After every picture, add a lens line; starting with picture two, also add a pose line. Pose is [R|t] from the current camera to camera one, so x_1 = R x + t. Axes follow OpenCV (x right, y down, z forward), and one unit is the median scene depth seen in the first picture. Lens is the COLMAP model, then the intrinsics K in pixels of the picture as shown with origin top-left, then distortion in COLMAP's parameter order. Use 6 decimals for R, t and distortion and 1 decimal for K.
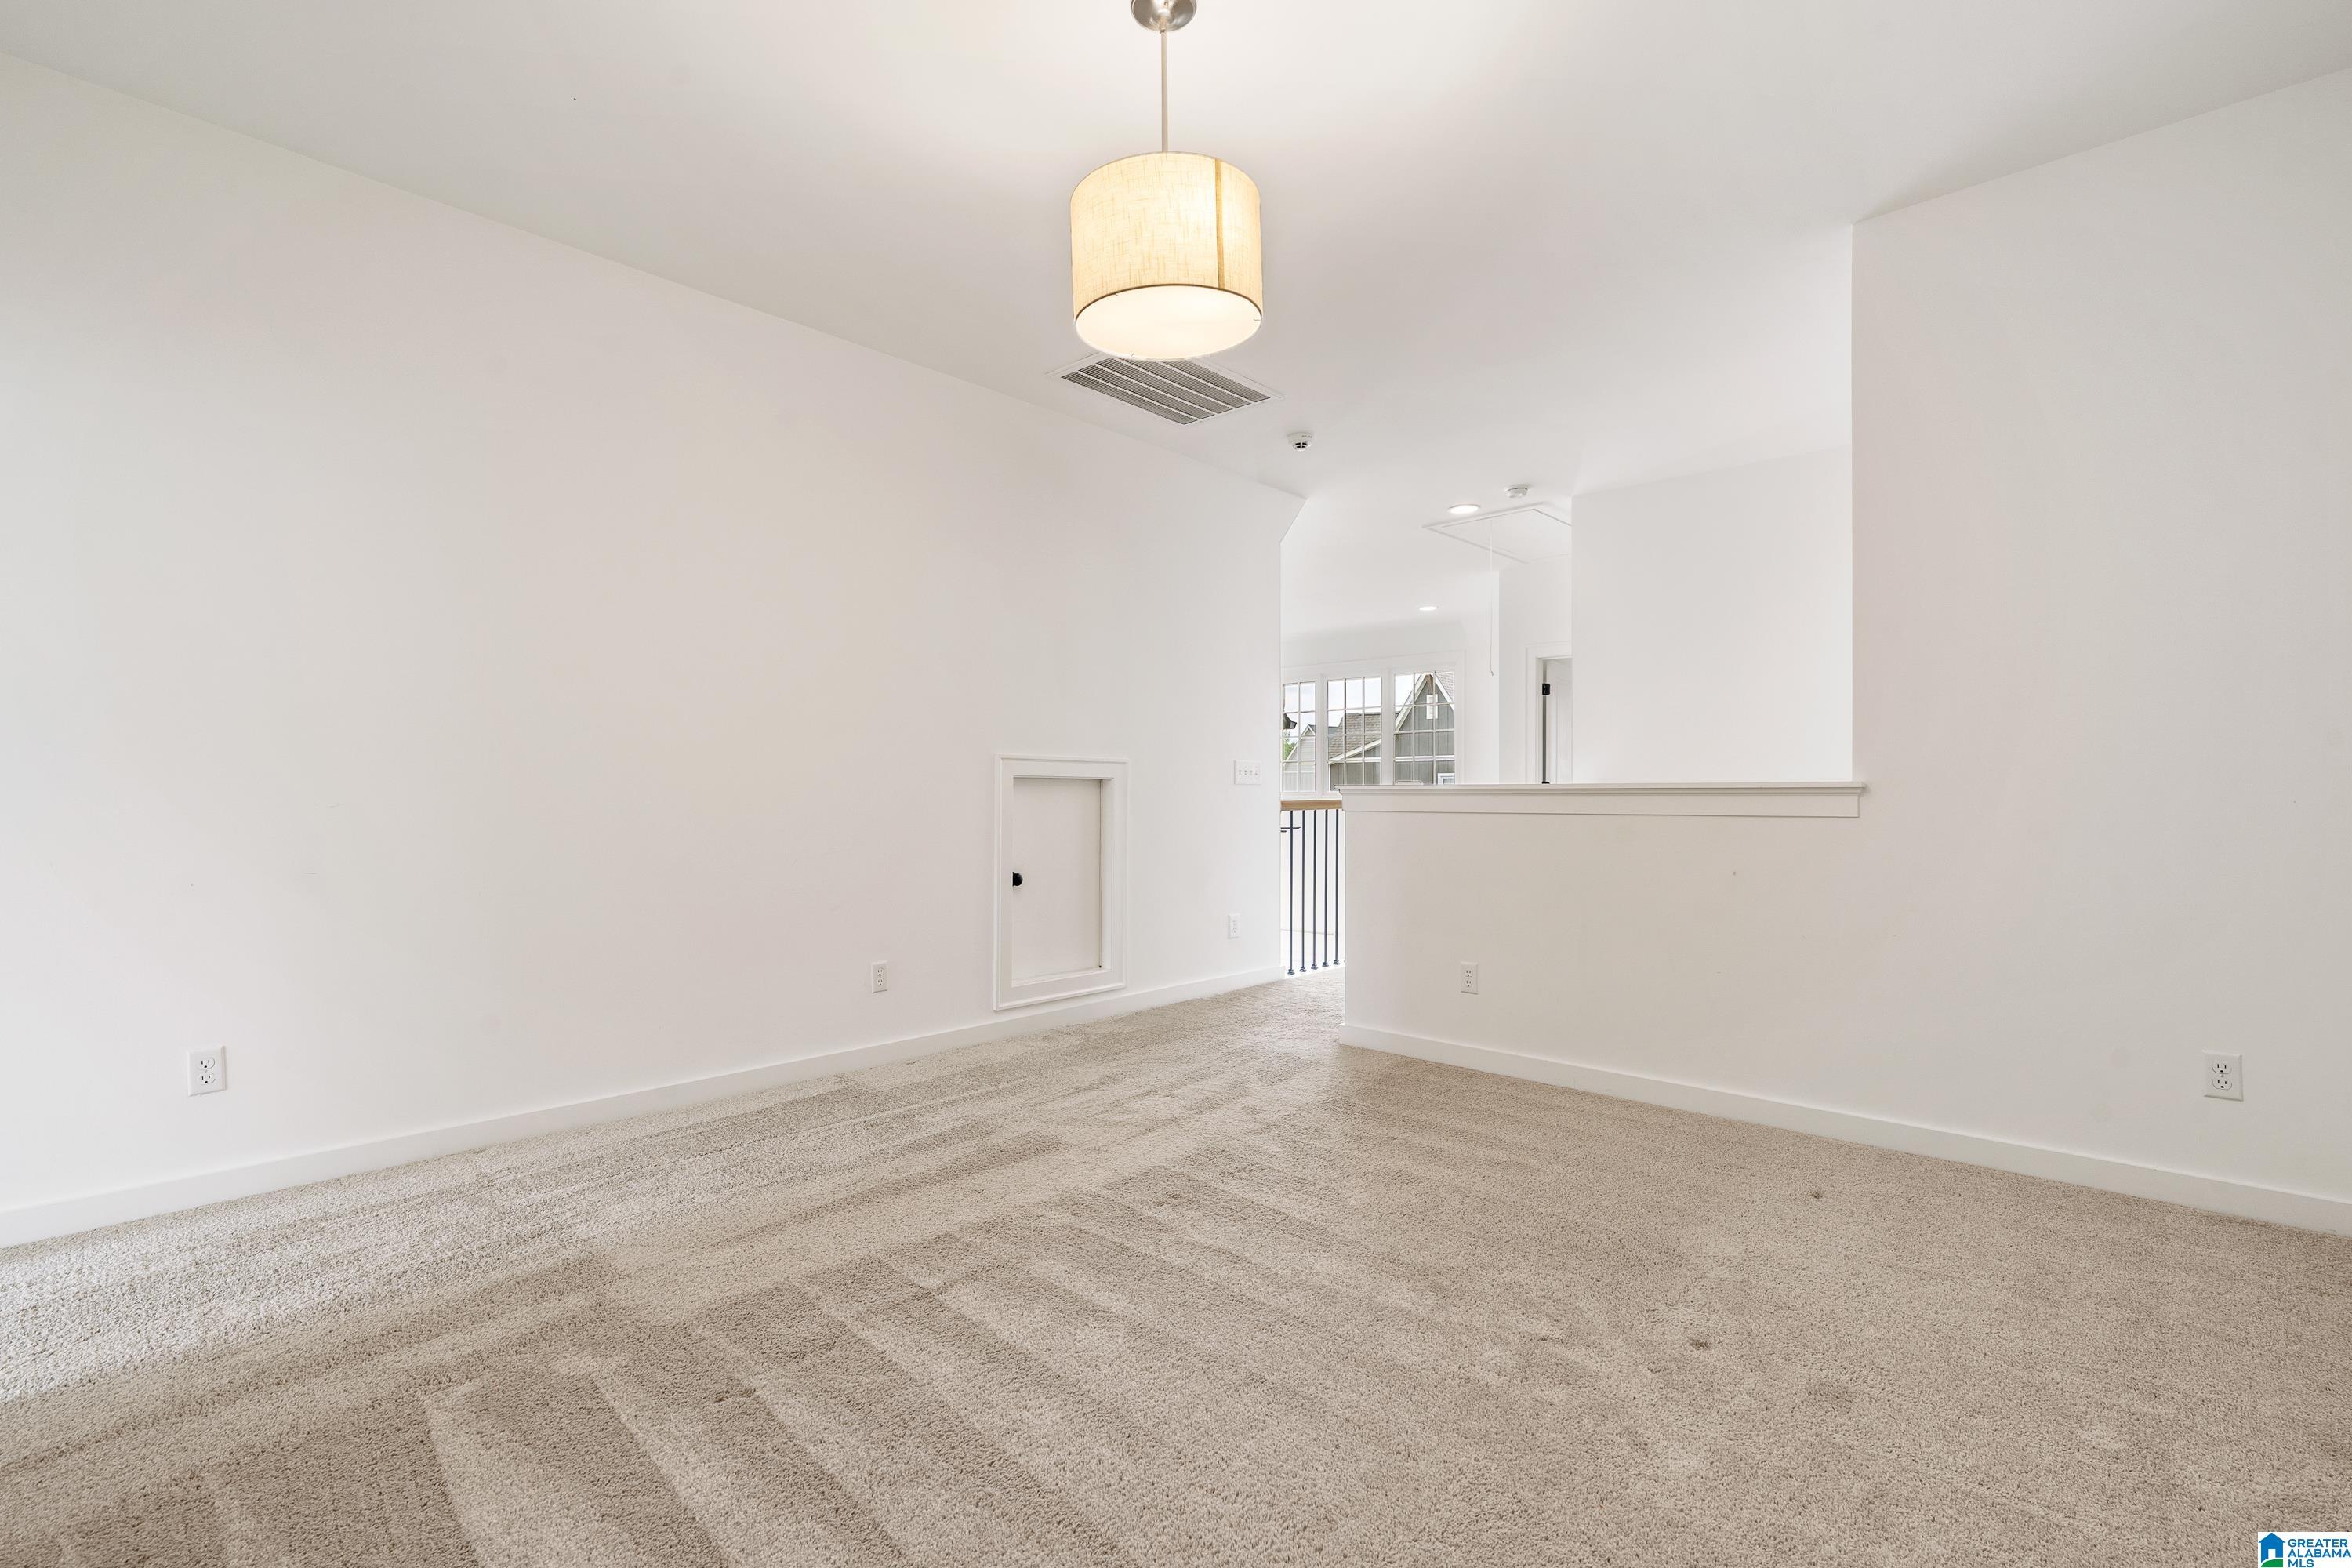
lens RADIAL K [[1058.6, 0, 1164.4], [0, 1058.6, 790.5], [0, 0, 1]] dist [0.000809, 0.000007]
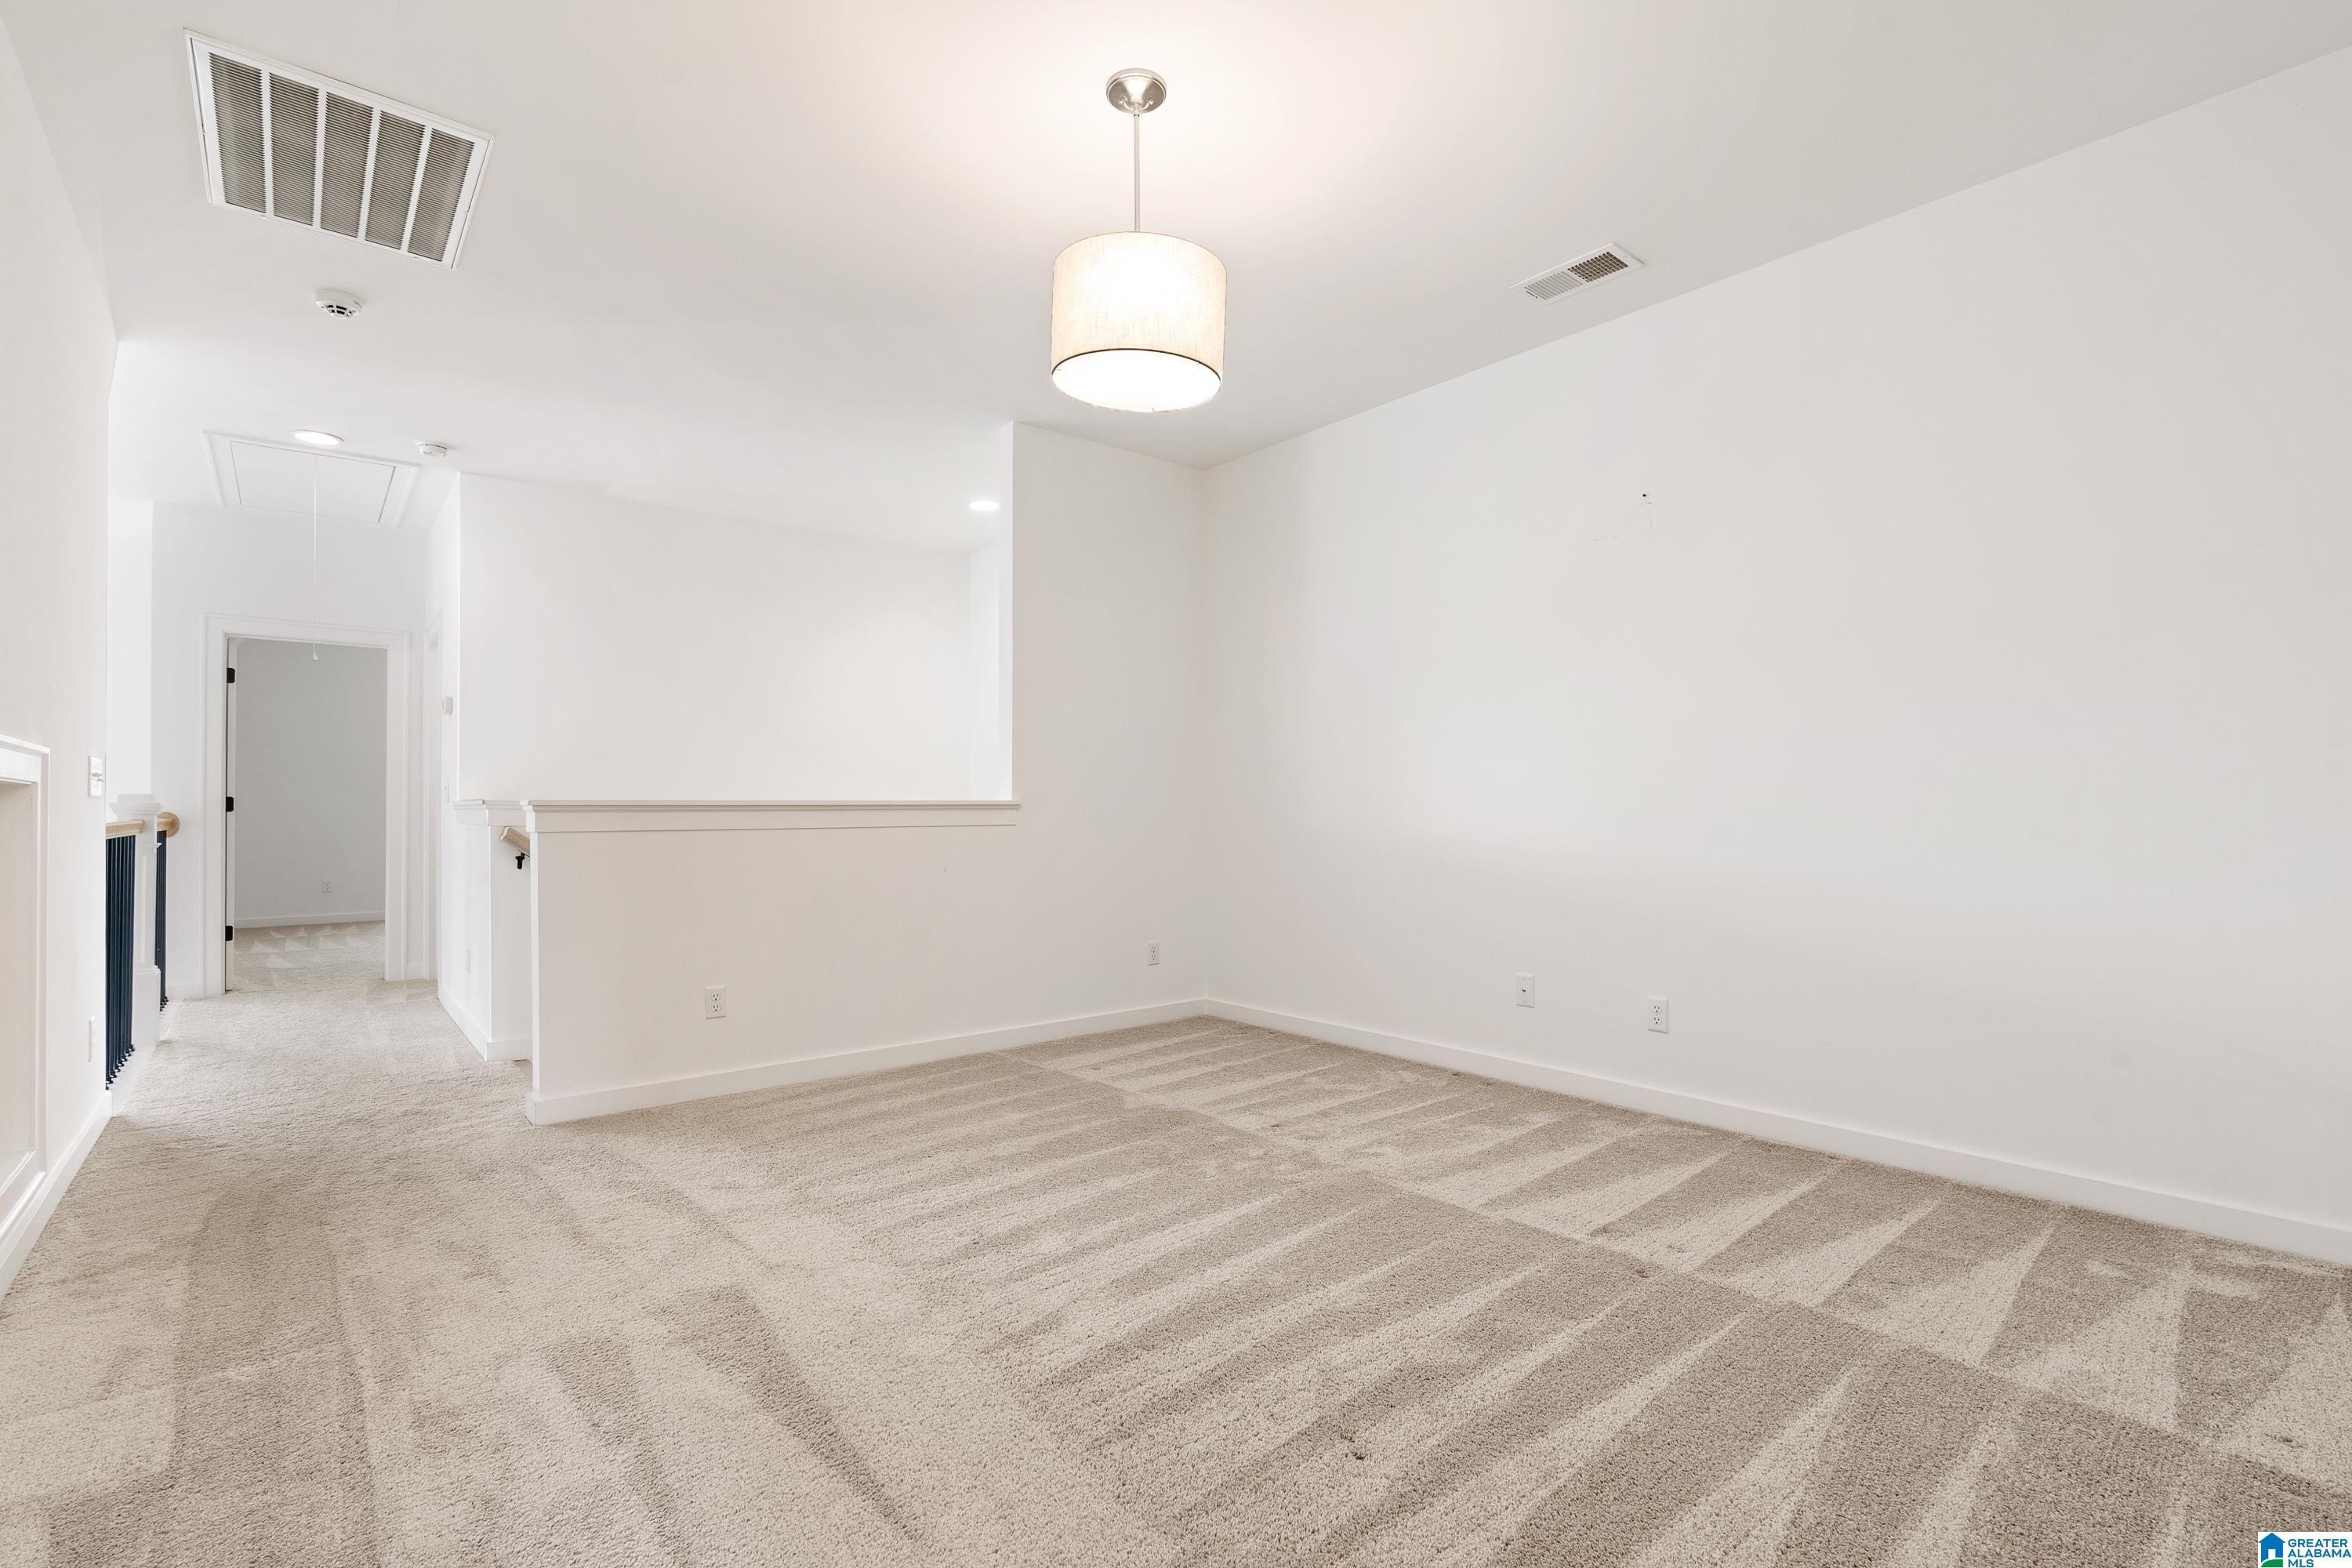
lens RADIAL K [[1058.6, 0, 1164.4], [0, 1058.6, 790.5], [0, 0, 1]] dist [0.000809, 0.000007]
pose [[0.134983, 0.018432, 0.990676, -0.697666], [-0.000561, 0.999828, -0.018526, 0.003683], [-0.990848, 0.001945, 0.134970, 0.533791]]
